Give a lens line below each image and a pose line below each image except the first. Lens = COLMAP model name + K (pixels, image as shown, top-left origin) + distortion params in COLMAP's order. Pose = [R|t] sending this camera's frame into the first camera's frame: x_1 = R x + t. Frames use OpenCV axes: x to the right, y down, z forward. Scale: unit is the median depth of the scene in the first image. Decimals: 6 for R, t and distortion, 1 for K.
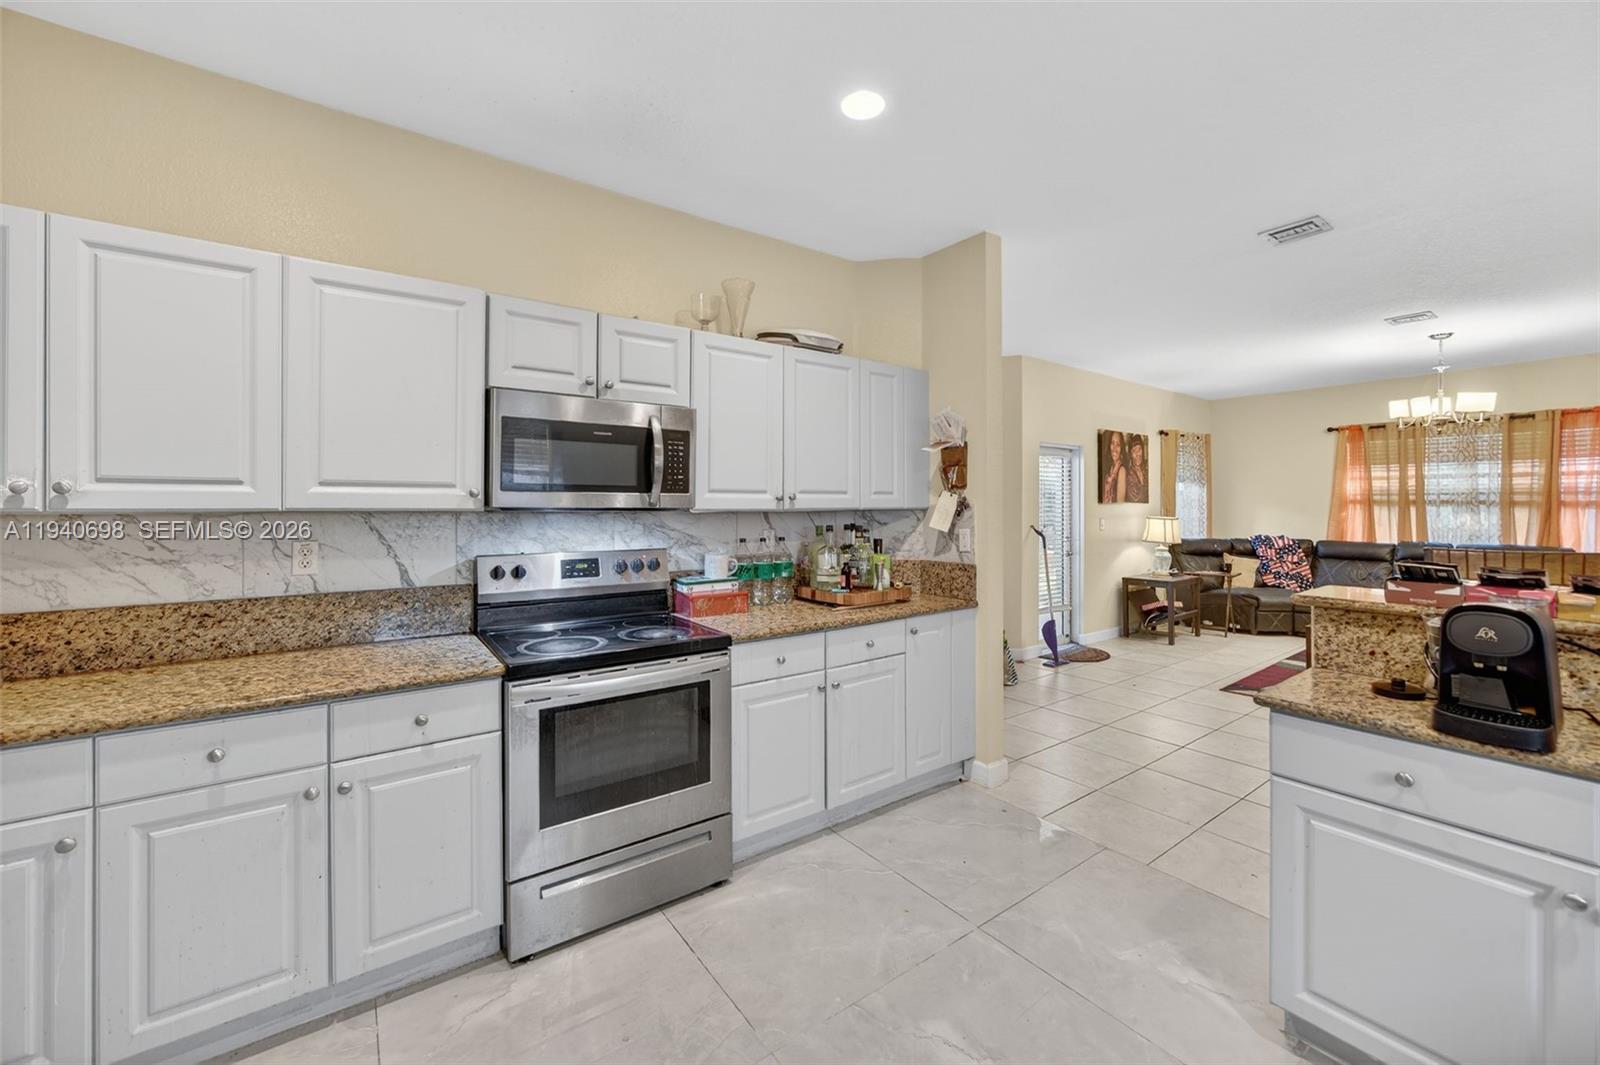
lens RADIAL K [[626.2, 0, 812.5], [0, 626.2, 500.2], [0, 0, 1]] dist [-0.015754, 0.003058]
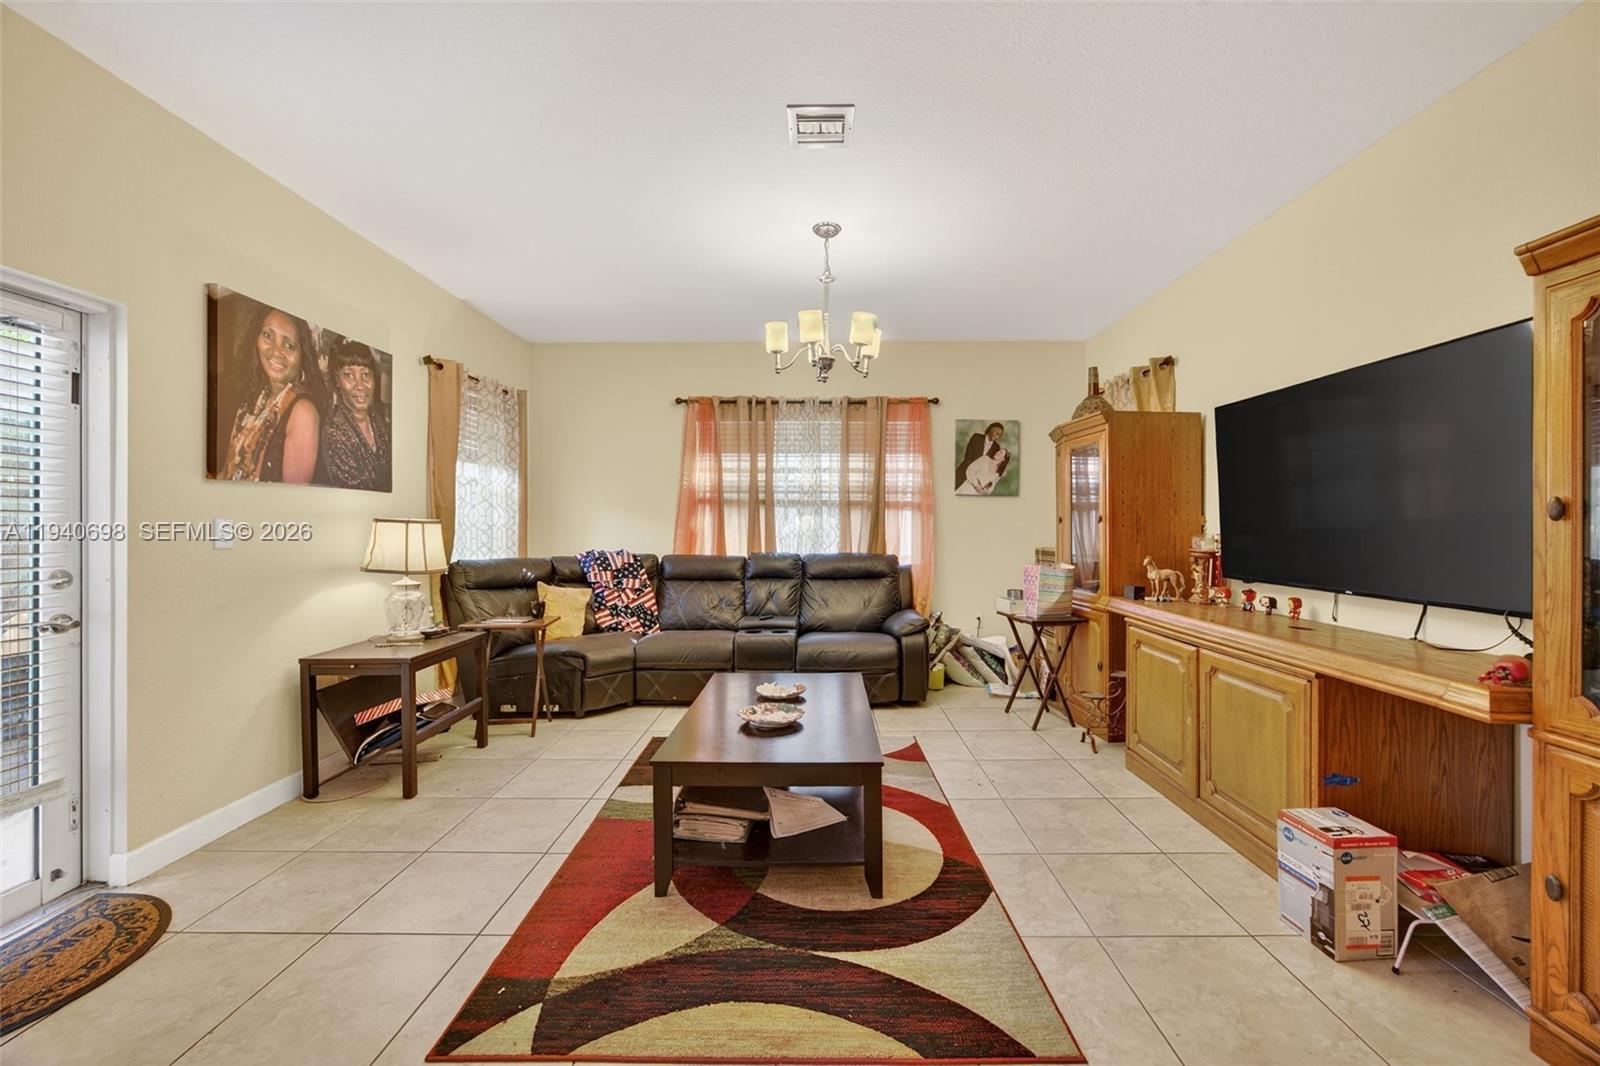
lens RADIAL K [[626.2, 0, 791.9], [0, 626.2, 530.0], [0, 0, 1]] dist [-0.015754, 0.003058]
pose [[0.625479, -0.005012, 0.780225, 0.370575], [-0.007727, 0.999891, 0.012618, 0.027327], [-0.780203, -0.013921, 0.625371, 0.467098]]
